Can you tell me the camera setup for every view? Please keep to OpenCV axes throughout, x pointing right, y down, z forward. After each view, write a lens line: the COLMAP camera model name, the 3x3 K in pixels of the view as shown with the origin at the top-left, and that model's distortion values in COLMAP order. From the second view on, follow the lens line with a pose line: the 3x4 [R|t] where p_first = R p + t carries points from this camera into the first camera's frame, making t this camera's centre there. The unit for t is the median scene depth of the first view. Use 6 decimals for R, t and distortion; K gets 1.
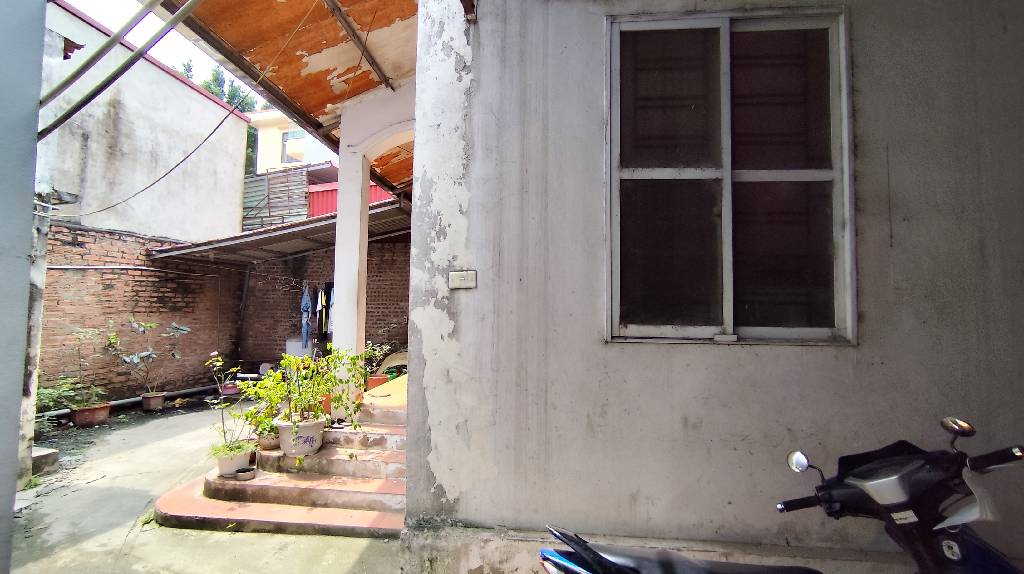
lens RADIAL K [[468.8, 0, 511.2], [0, 468.8, 283.1], [0, 0, 1]] dist [0.002066, 0.004101]
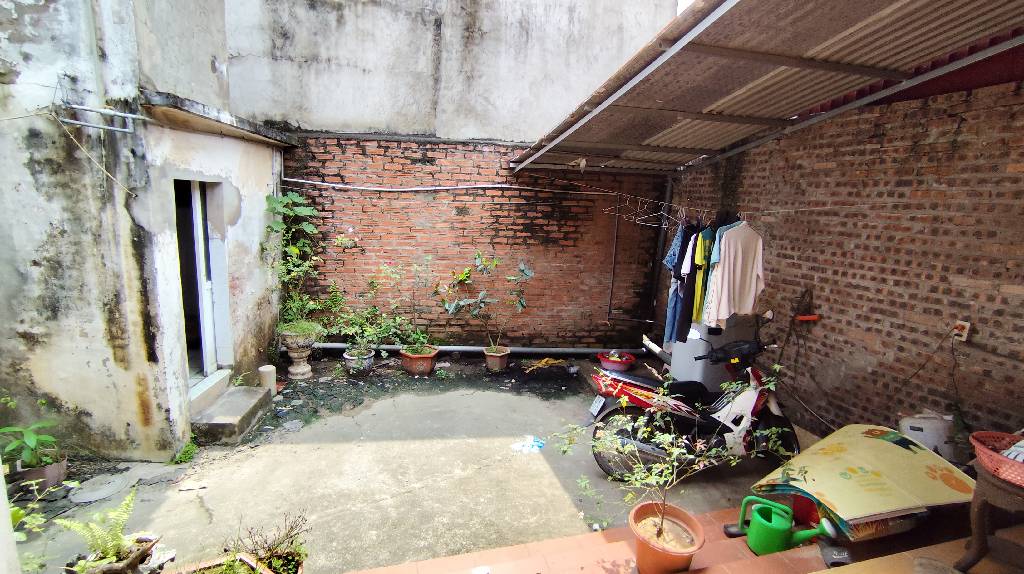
lens RADIAL K [[468.8, 0, 518.6], [0, 468.8, 271.8], [0, 0, 1]] dist [0.002066, 0.004101]
pose [[0.338780, 0.162479, -0.926730, -0.042786], [0.010012, 0.984298, 0.176232, -0.030023], [0.940812, -0.068982, 0.331834, 0.771981]]
